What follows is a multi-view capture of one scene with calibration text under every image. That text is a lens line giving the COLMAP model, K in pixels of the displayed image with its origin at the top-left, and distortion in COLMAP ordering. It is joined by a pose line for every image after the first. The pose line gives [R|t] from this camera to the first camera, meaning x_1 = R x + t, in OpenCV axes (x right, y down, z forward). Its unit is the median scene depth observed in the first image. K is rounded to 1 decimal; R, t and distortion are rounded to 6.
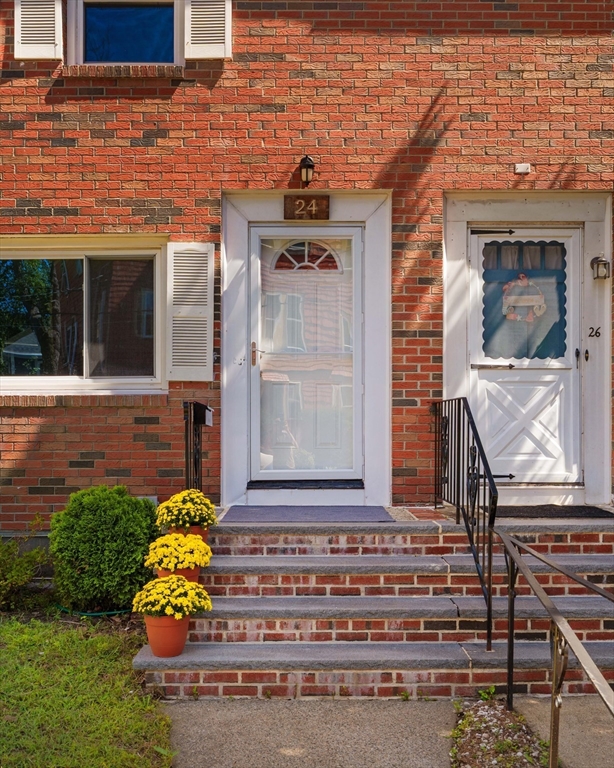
lens RADIAL K [[1273.0, 0, 307.2], [0, 1273.0, 383.4], [0, 0, 1]] dist [0.009696, 0.000000]
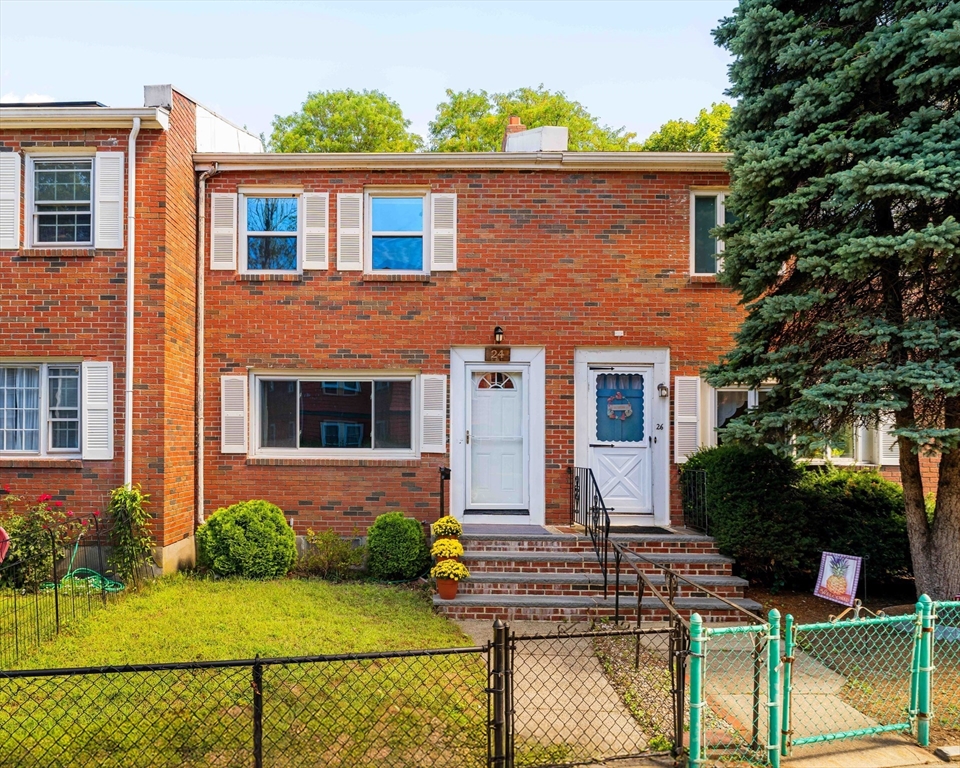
lens RADIAL K [[799.9, 0, 479.8], [0, 799.9, 384.8], [0, 0, 1]] dist [-0.015032, -0.004312]
pose [[0.999882, 0.015255, -0.001775, -0.037528], [-0.015345, 0.997077, -0.074842, -0.020025], [0.000628, 0.074861, 0.997194, -0.181119]]
